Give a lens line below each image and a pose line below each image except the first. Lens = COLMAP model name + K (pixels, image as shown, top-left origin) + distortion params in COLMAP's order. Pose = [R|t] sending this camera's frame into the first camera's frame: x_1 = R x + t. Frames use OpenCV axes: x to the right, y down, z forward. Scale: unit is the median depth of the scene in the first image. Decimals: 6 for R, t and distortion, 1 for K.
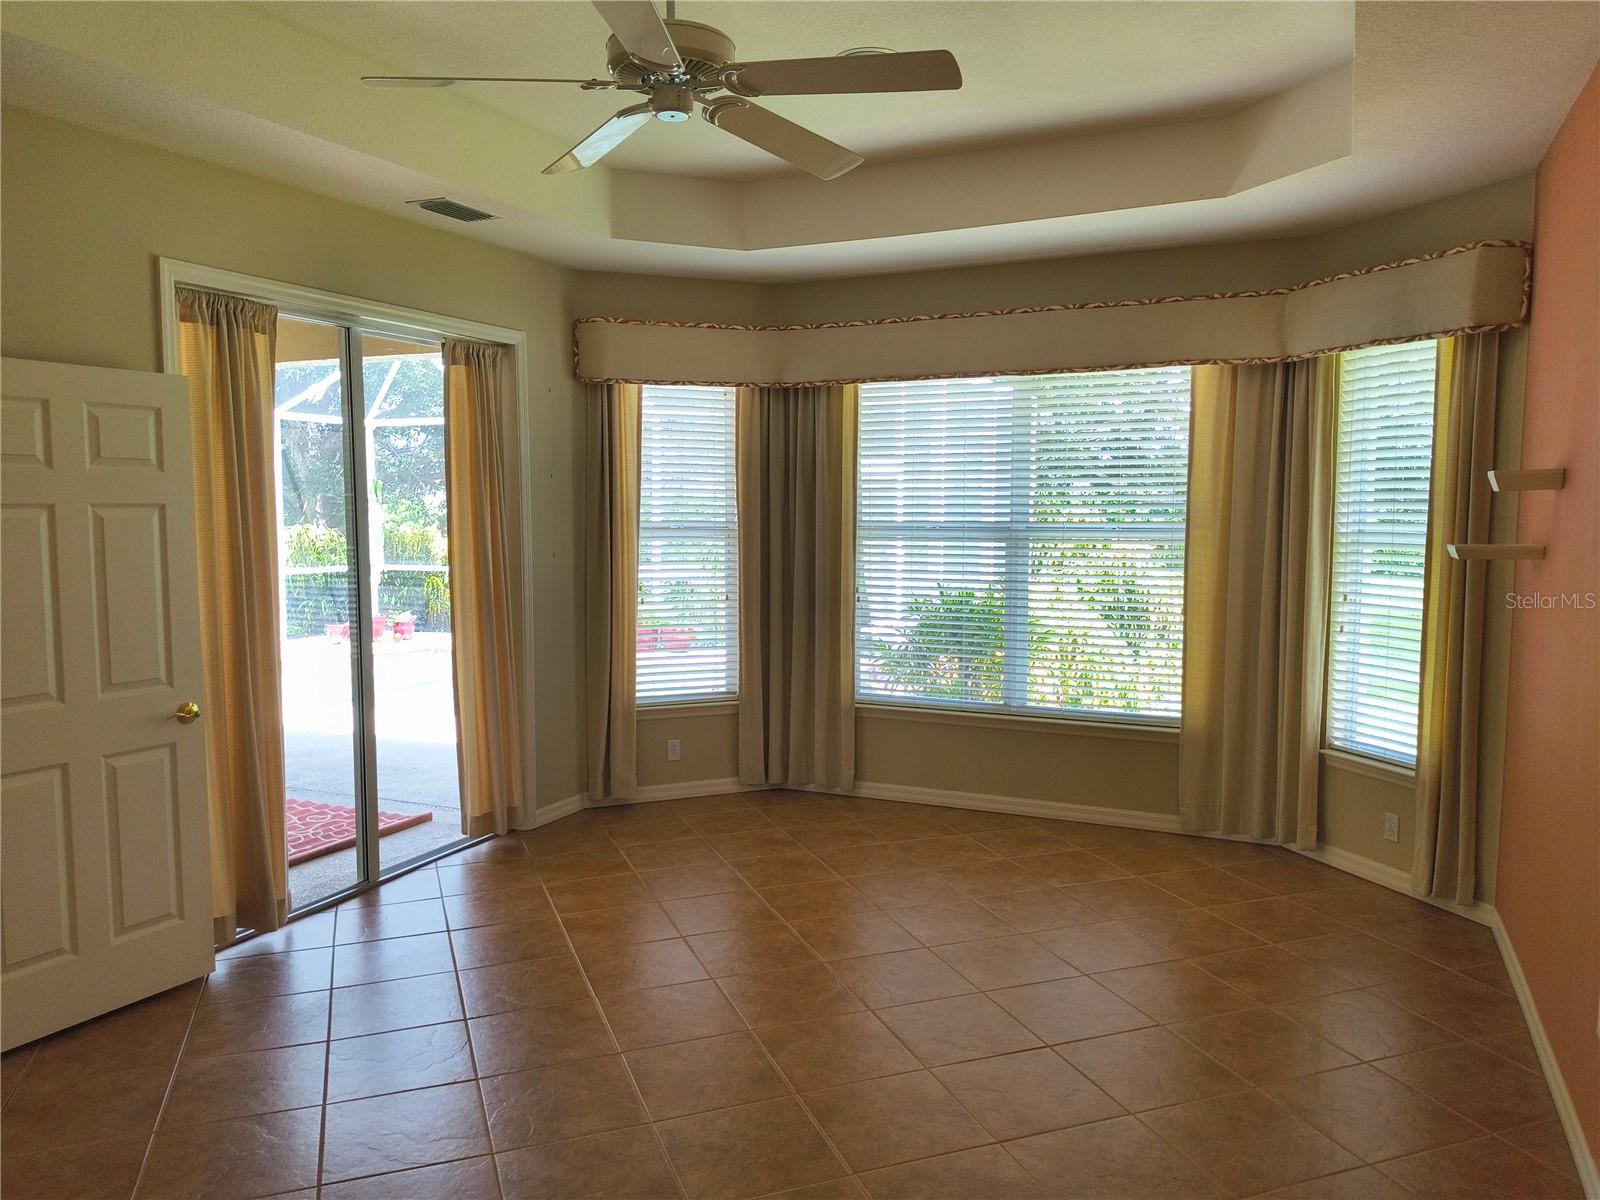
lens RADIAL K [[1160.4, 0, 788.0], [0, 1160.4, 603.5], [0, 0, 1]] dist [0.034490, -0.044811]
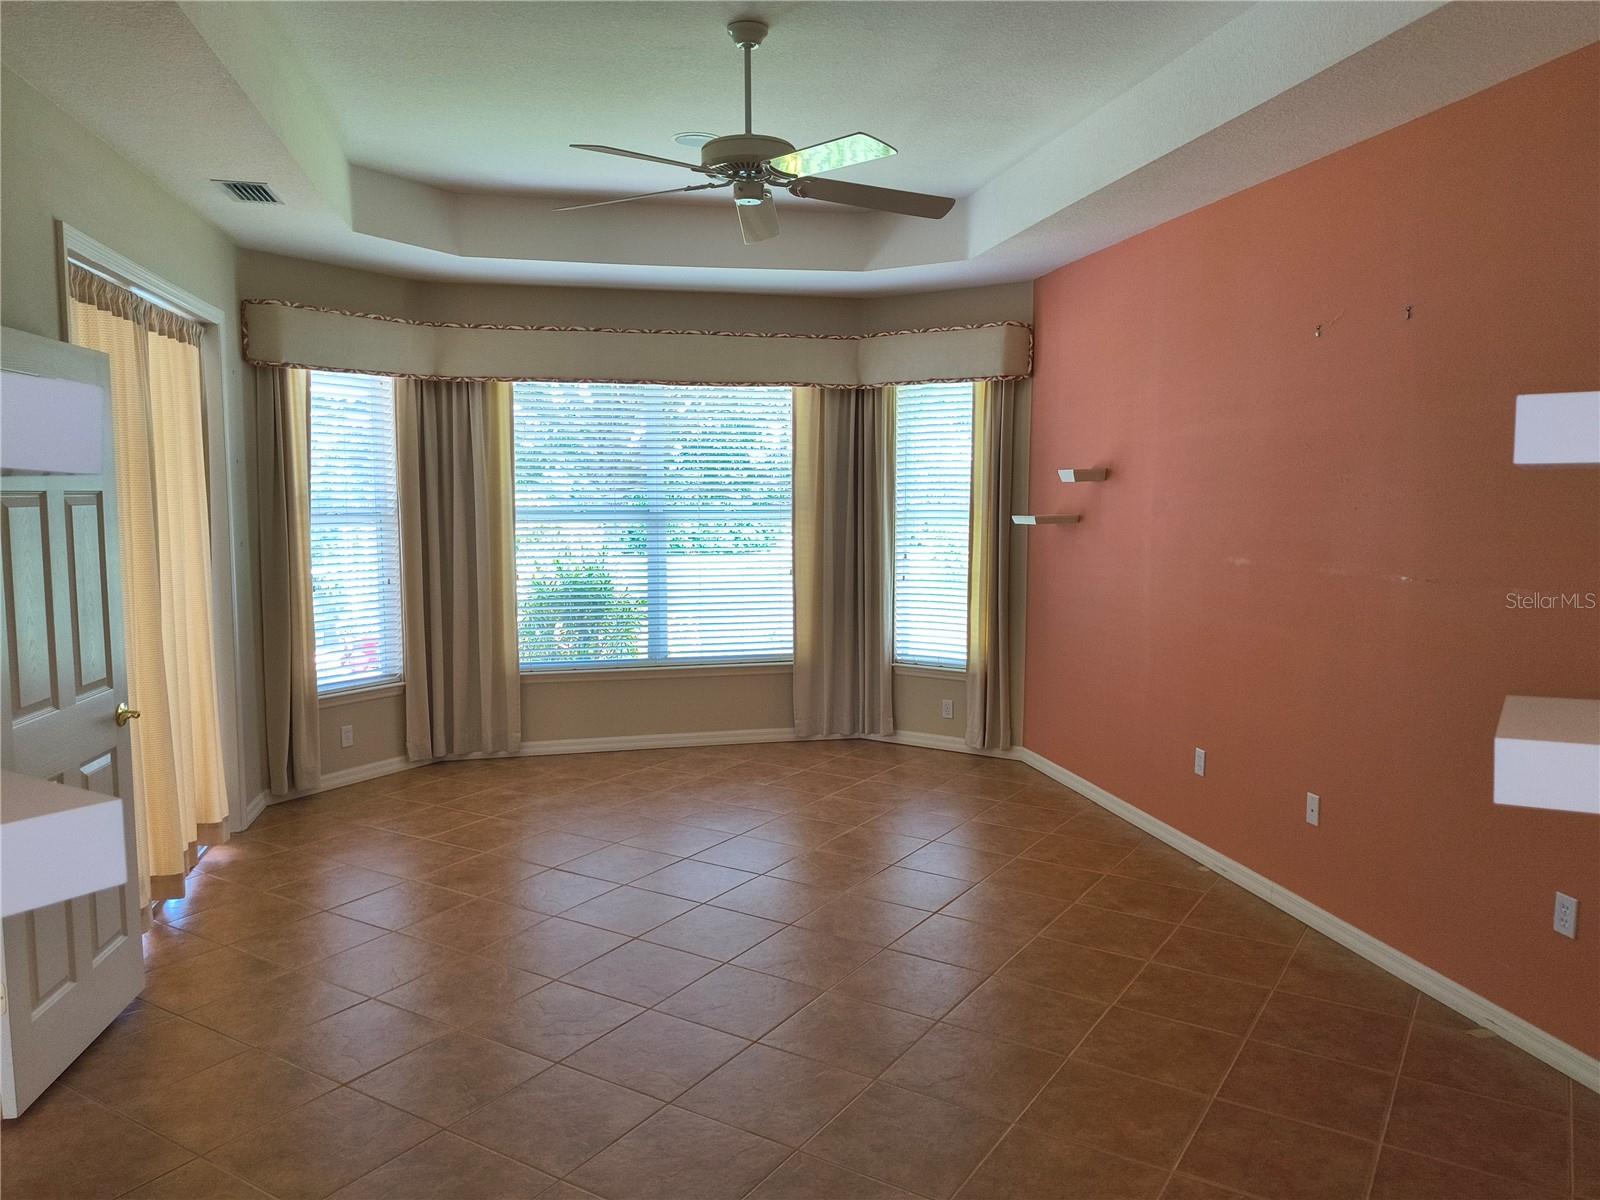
lens RADIAL K [[1160.4, 0, 801.0], [0, 1160.4, 609.0], [0, 0, 1]] dist [0.034490, -0.044811]
pose [[0.790774, -0.063405, 0.608815, -0.429676], [0.053712, 0.997972, 0.034168, 0.003501], [-0.609747, 0.005682, 0.792576, -0.044841]]
